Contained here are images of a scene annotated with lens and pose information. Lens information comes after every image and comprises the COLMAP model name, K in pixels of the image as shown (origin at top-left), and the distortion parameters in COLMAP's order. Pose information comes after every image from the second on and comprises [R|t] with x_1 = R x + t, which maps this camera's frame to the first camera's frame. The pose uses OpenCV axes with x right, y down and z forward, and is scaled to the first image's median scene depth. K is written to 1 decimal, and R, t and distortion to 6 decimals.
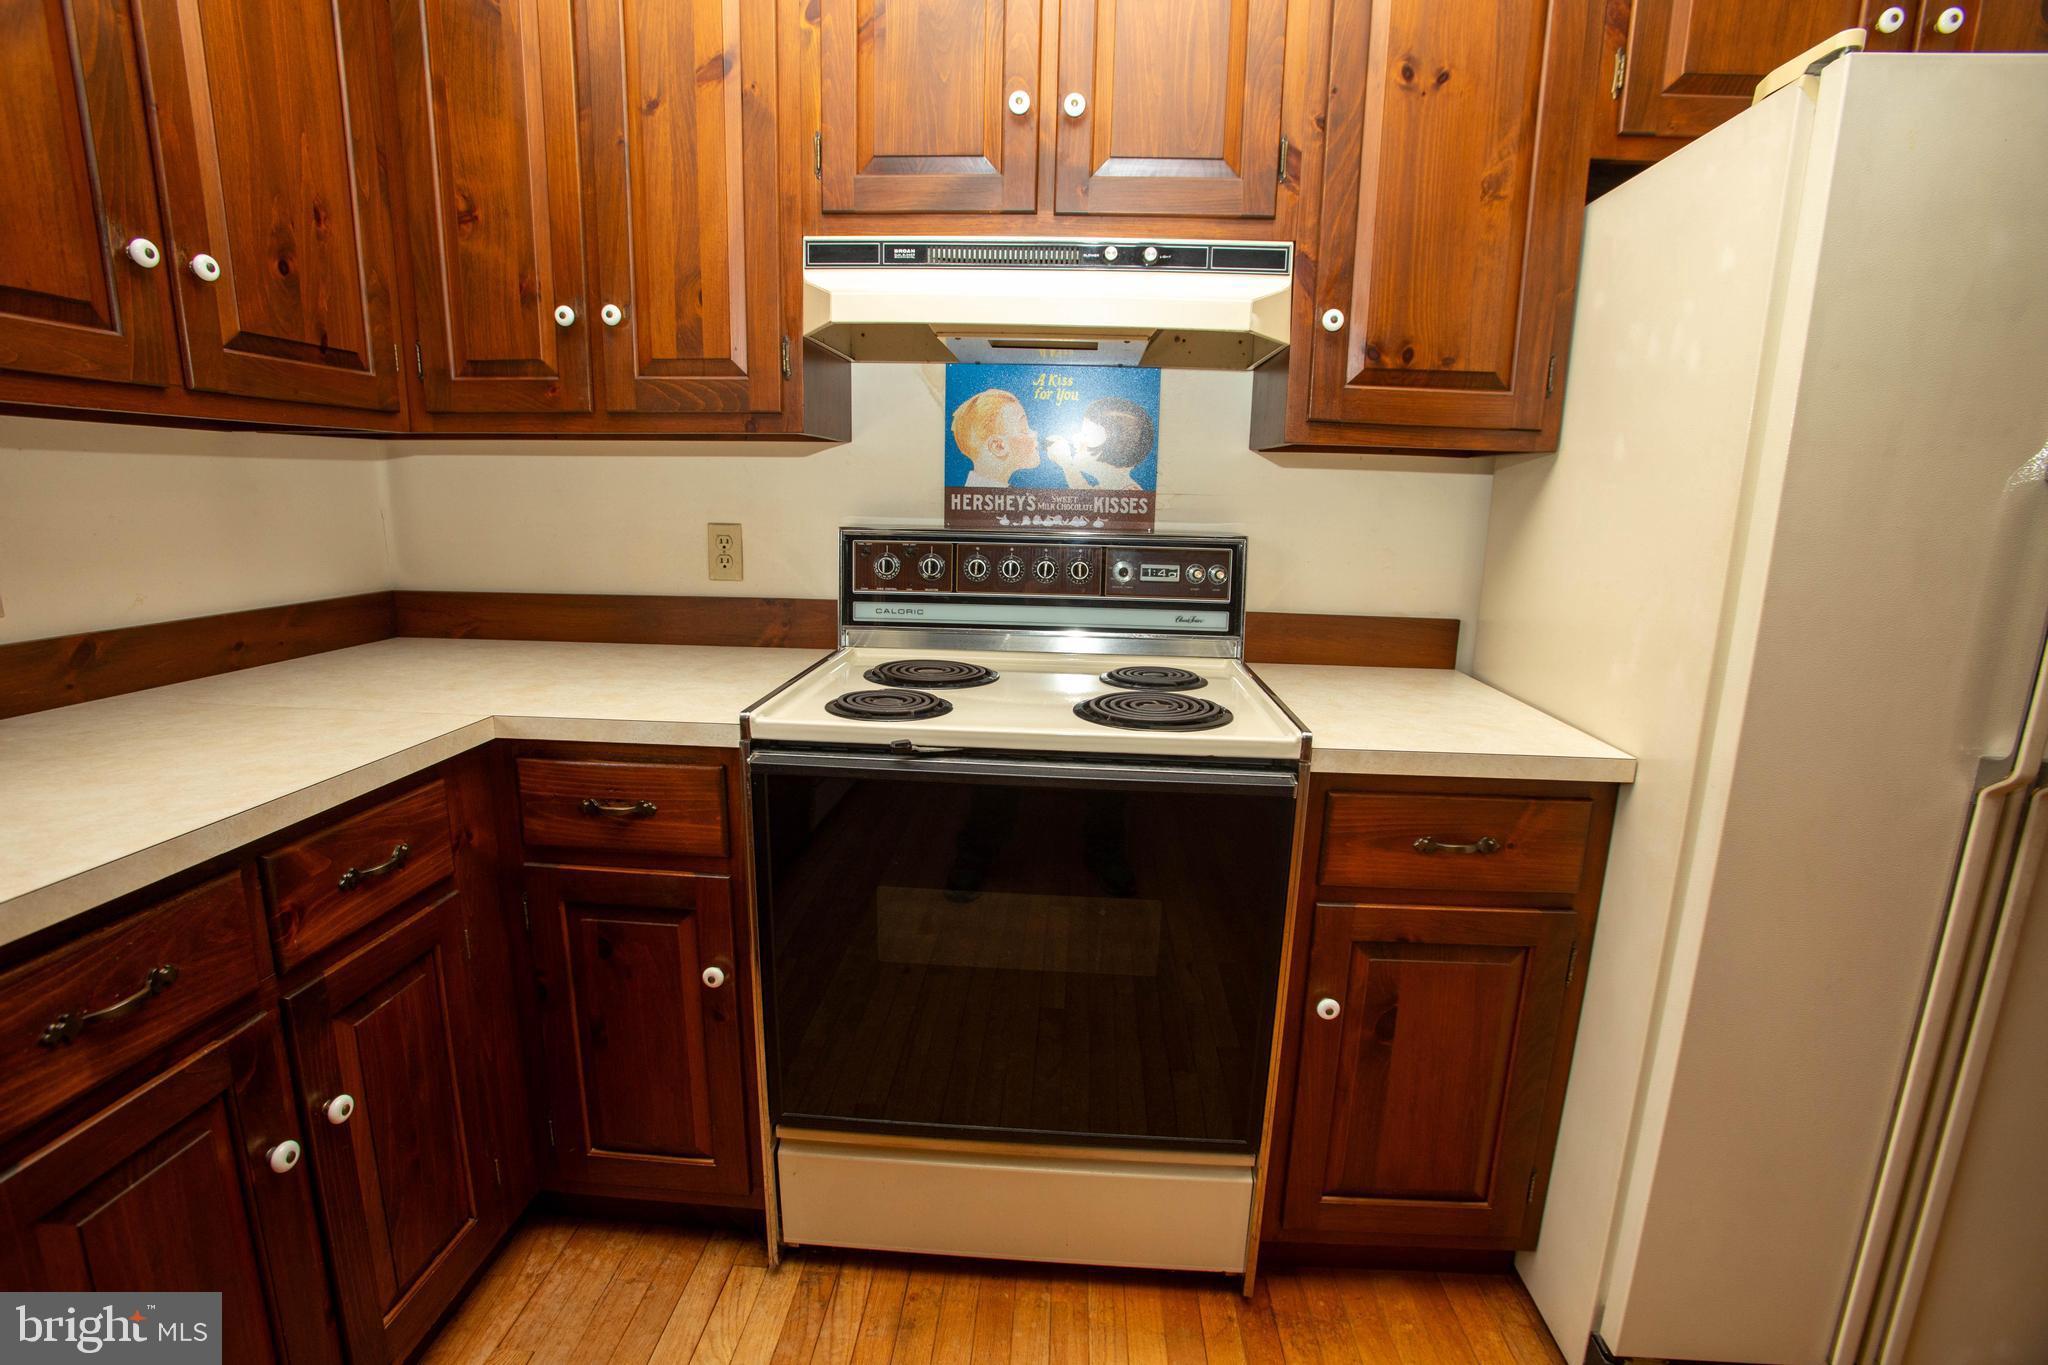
lens RADIAL K [[937.6, 0, 1024.0], [0, 937.6, 682.5], [0, 0, 1]] dist [-0.084902, 0.036468]
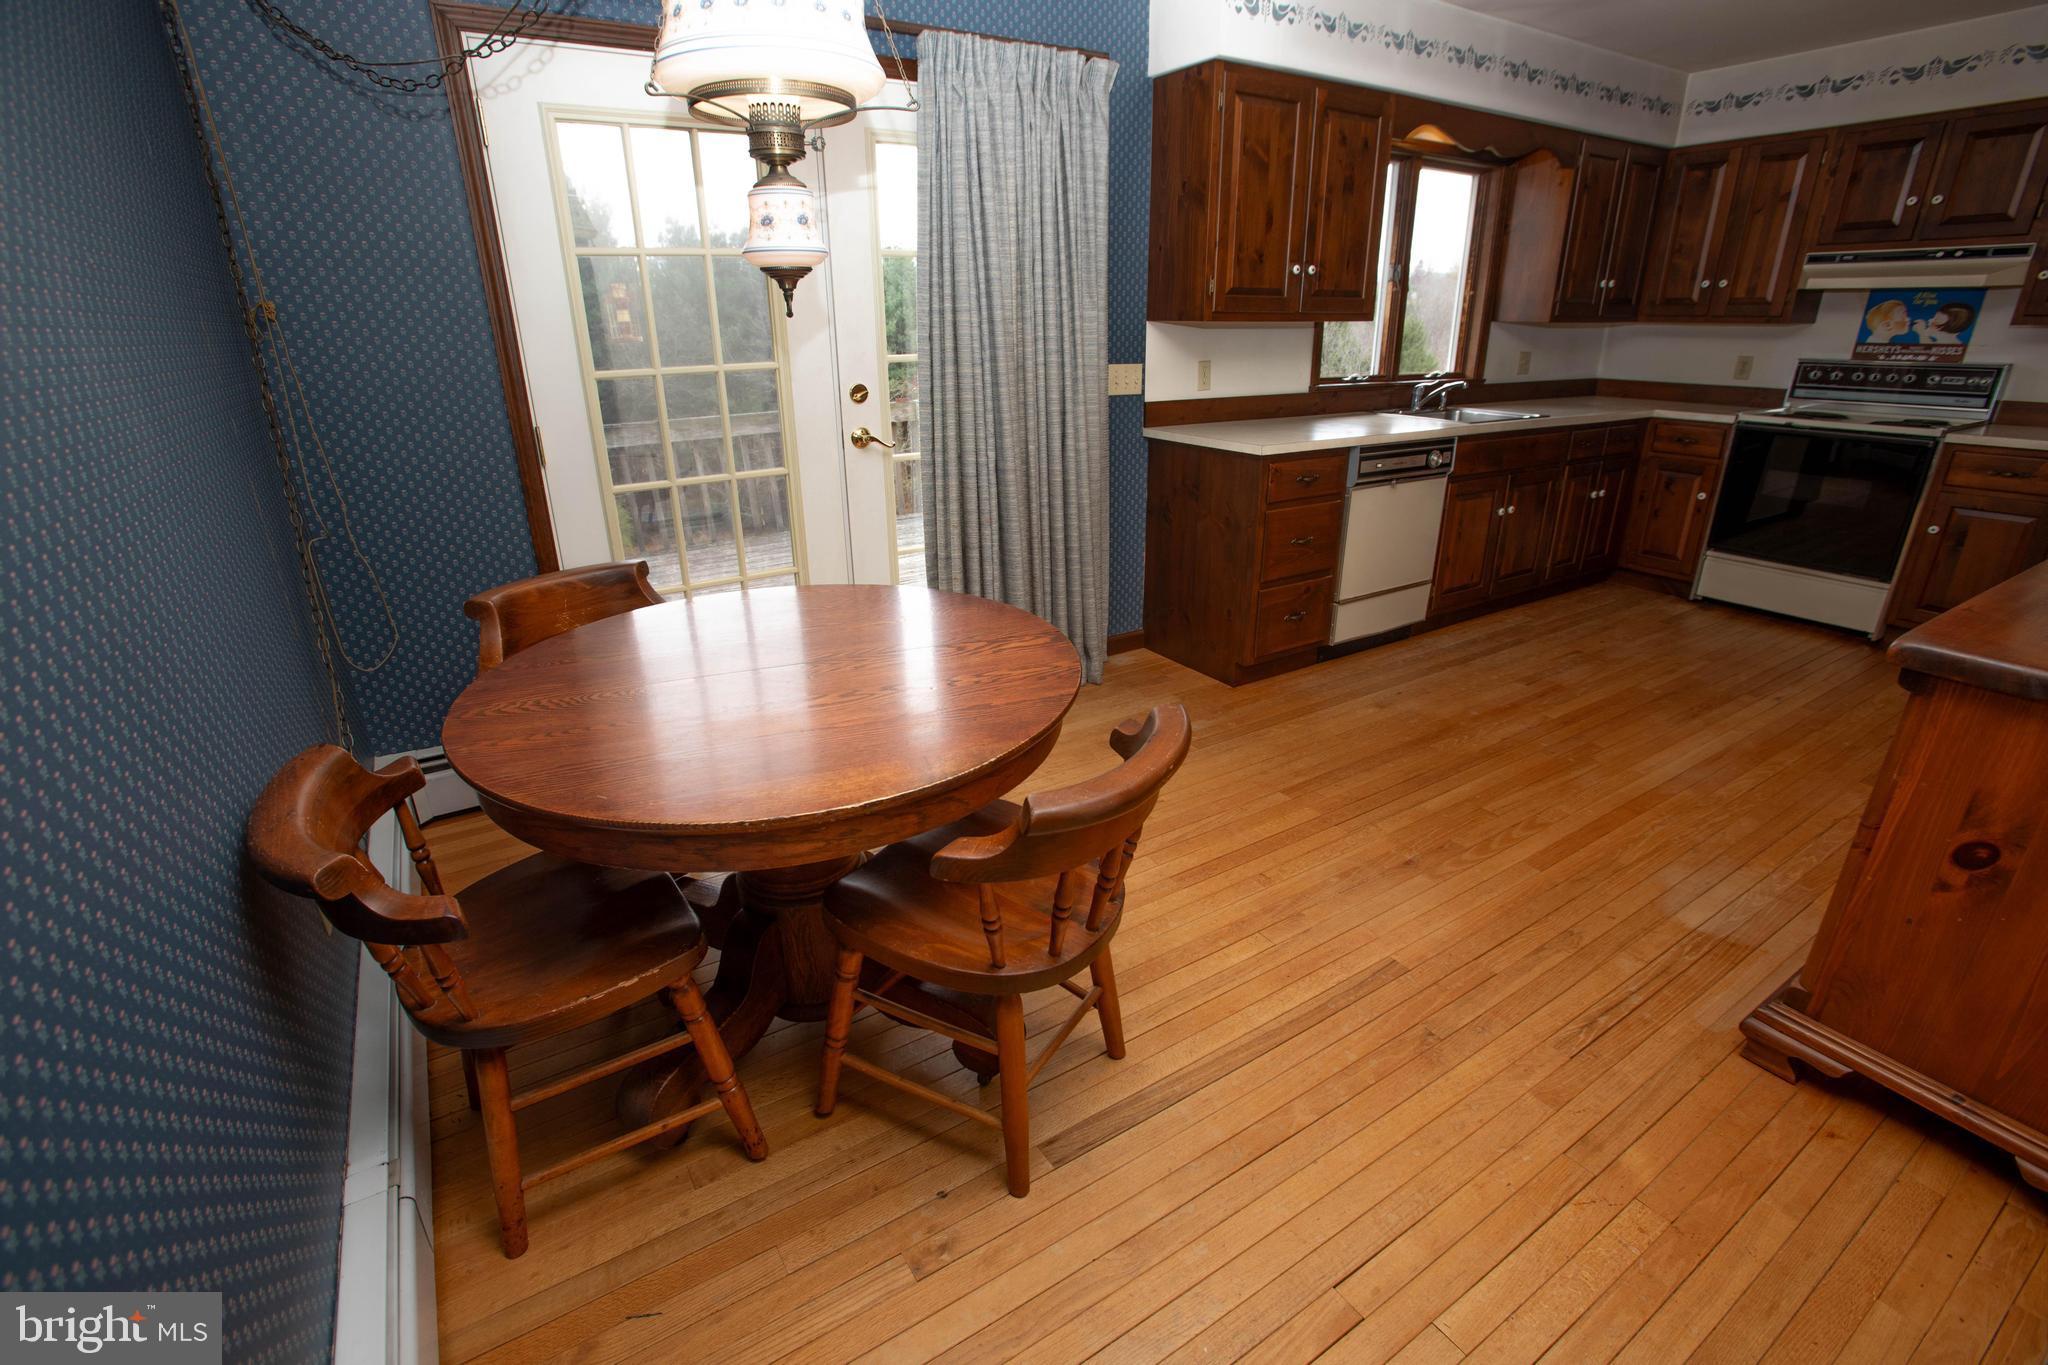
lens RADIAL K [[948.7, 0, 1024.0], [0, 948.7, 682.5], [0, 0, 1]] dist [-0.070762, 0.028325]
pose [[0.586515, 0.271635, -0.763030, 0.857369], [-0.141956, 0.961977, 0.233343, 0.494070], [0.797401, -0.028543, 0.602774, -2.708452]]
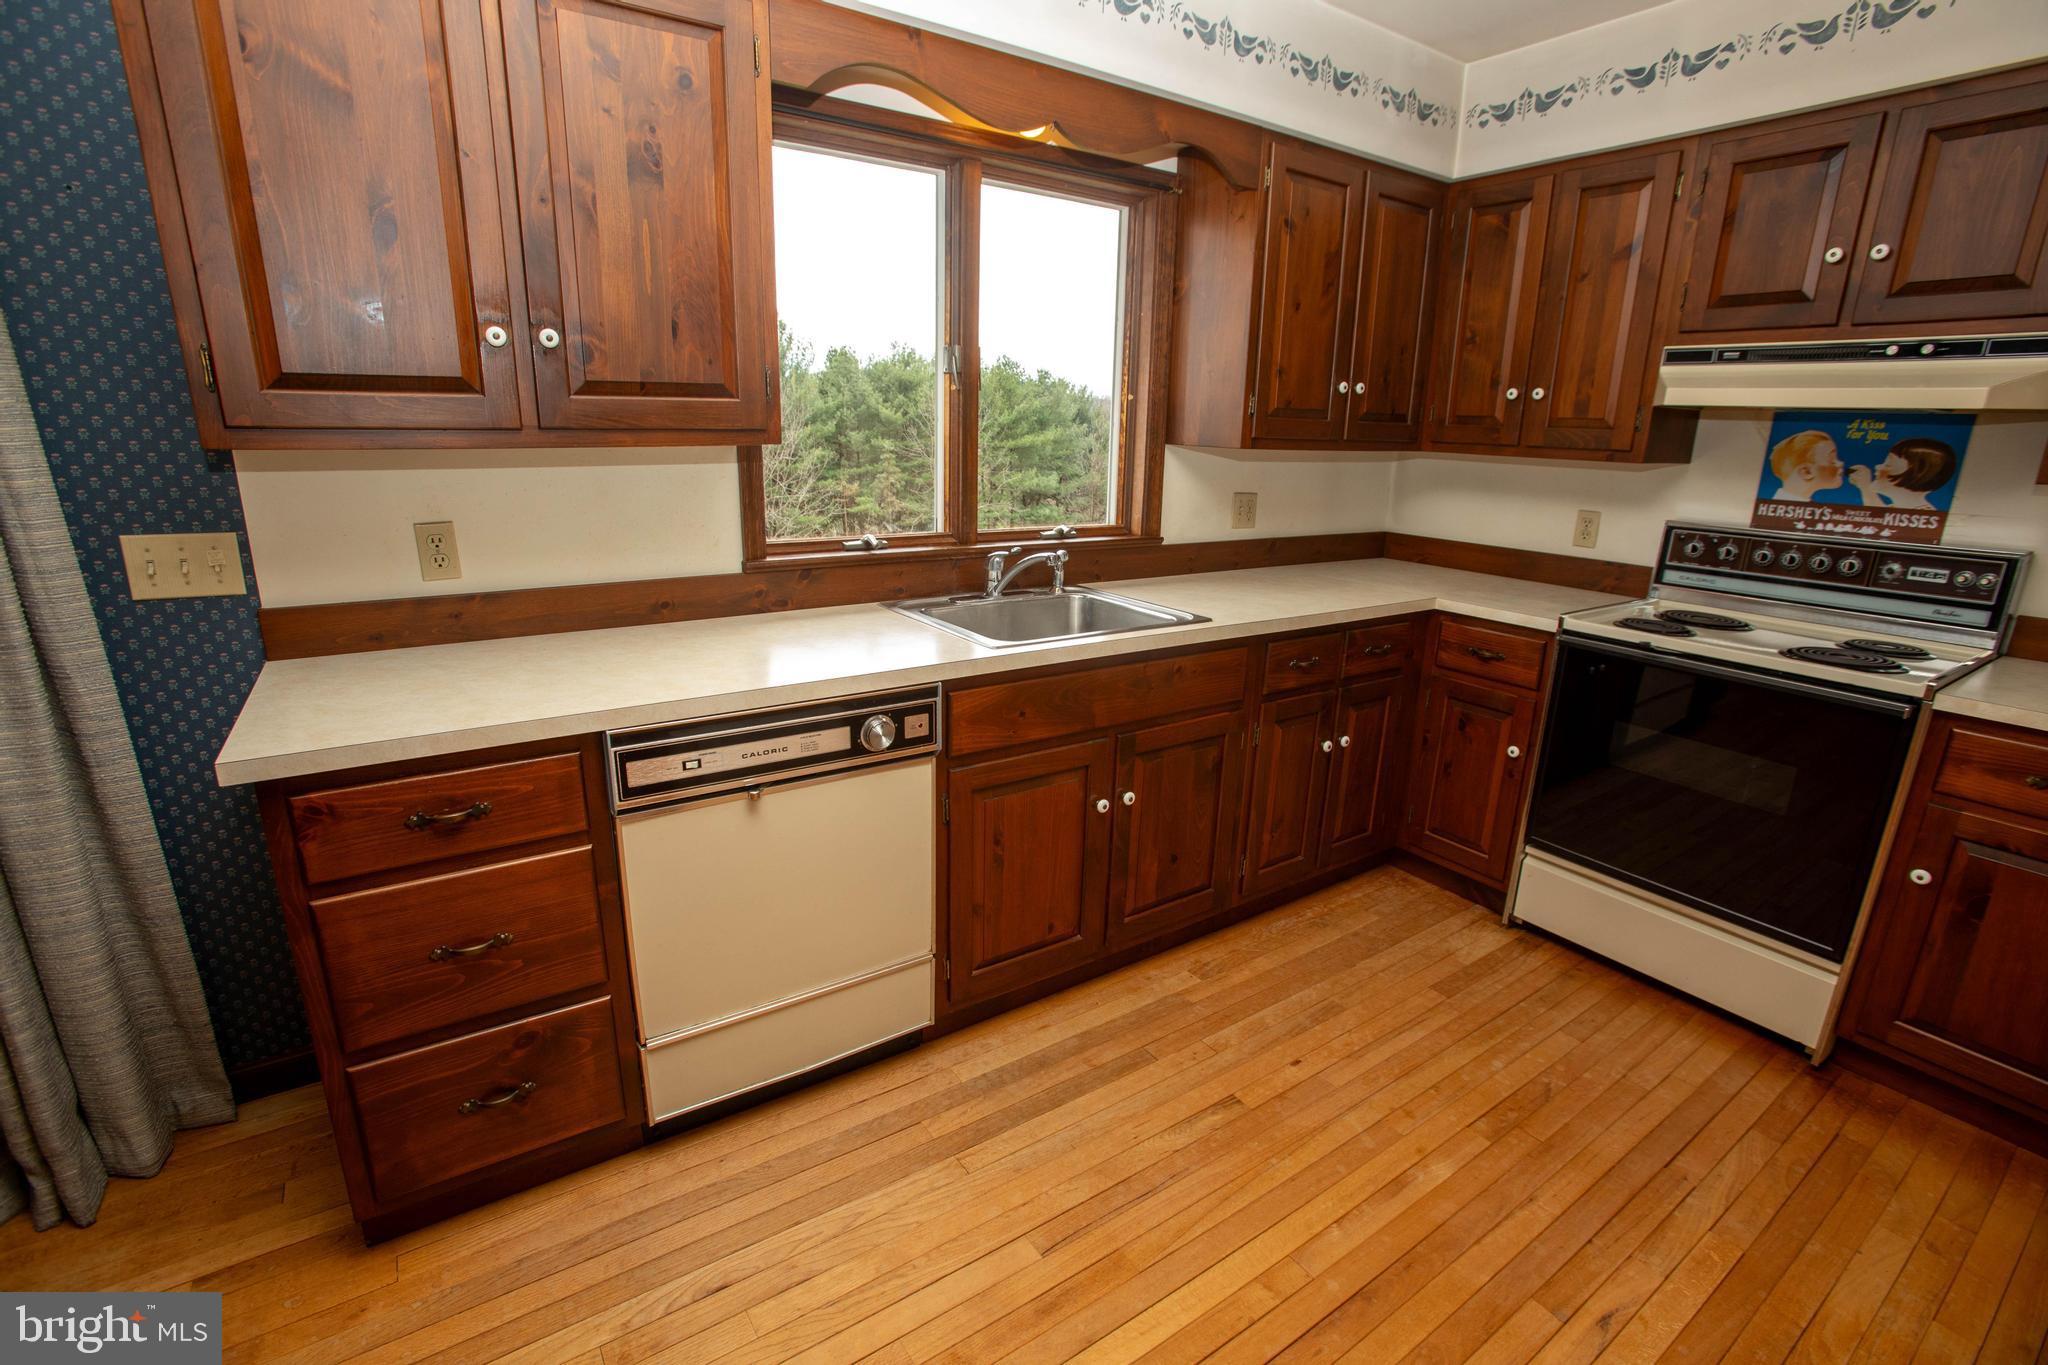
lens RADIAL K [[937.6, 0, 1024.0], [0, 937.6, 682.5], [0, 0, 1]] dist [-0.084902, 0.036468]
pose [[0.608117, 0.206853, -0.766424, 0.428503], [-0.169452, 0.977027, 0.129242, 0.097706], [0.775552, 0.051277, 0.629198, -0.895576]]
